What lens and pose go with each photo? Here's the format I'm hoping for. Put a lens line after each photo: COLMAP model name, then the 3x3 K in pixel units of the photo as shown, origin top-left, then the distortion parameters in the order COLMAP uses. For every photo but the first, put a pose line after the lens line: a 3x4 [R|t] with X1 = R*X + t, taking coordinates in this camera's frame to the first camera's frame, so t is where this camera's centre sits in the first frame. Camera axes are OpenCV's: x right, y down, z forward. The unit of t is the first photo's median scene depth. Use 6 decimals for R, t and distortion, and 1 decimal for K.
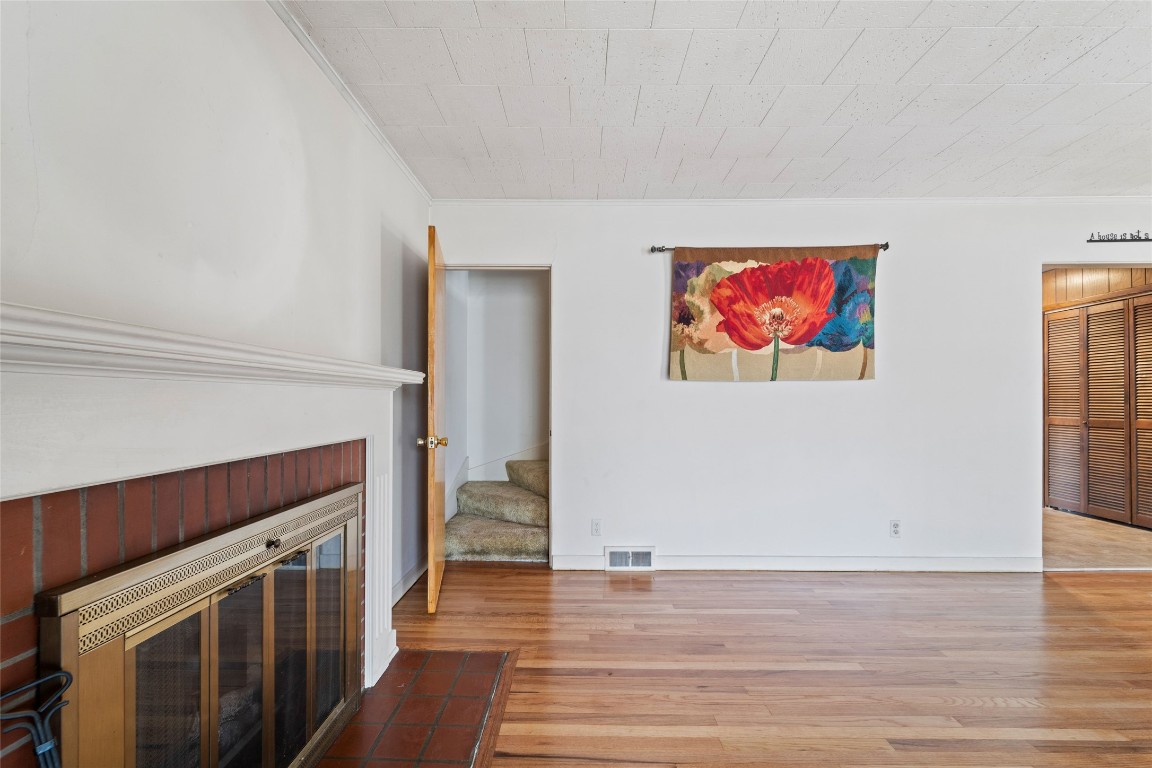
lens RADIAL K [[477.4, 0, 571.8], [0, 477.4, 383.5], [0, 0, 1]] dist [0.000658, -0.001109]
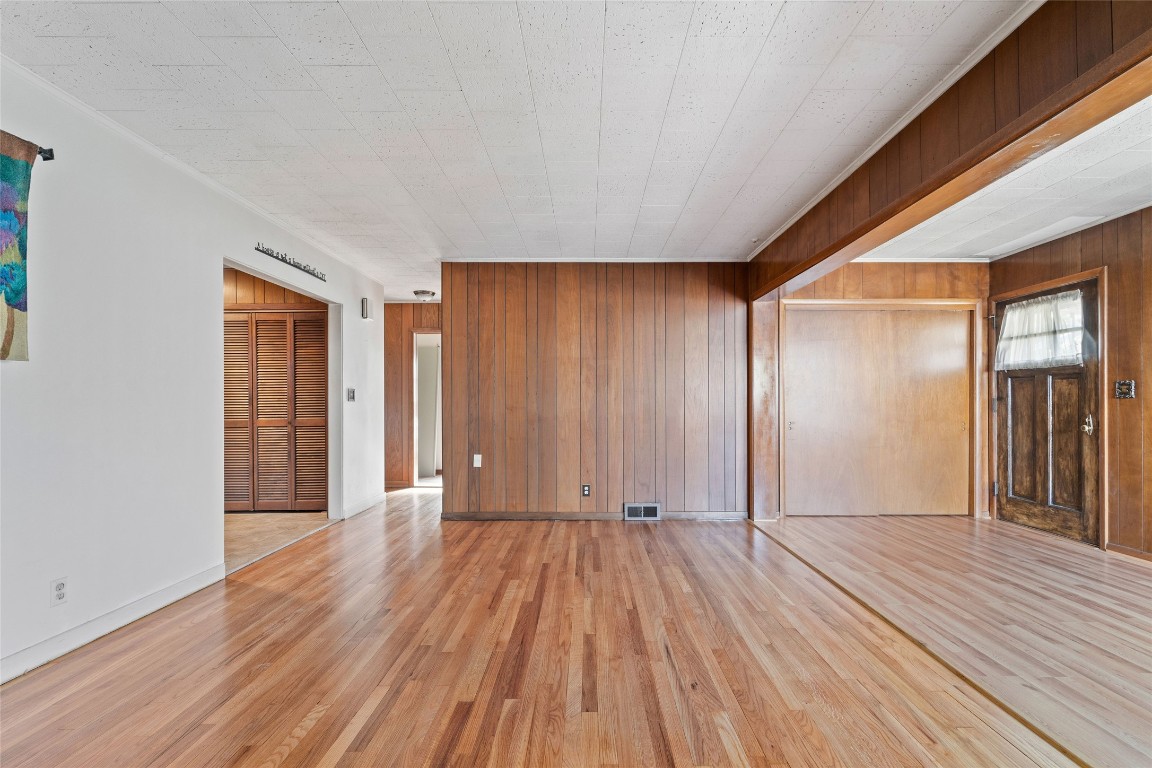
lens RADIAL K [[486.4, 0, 581.0], [0, 486.4, 405.6], [0, 0, 1]] dist [-0.000741, -0.000543]
pose [[-0.023889, 0.000614, 0.999714, -0.006055], [-0.024584, 0.999697, -0.001202, 0.031240], [-0.999412, -0.024606, -0.023867, 0.300823]]
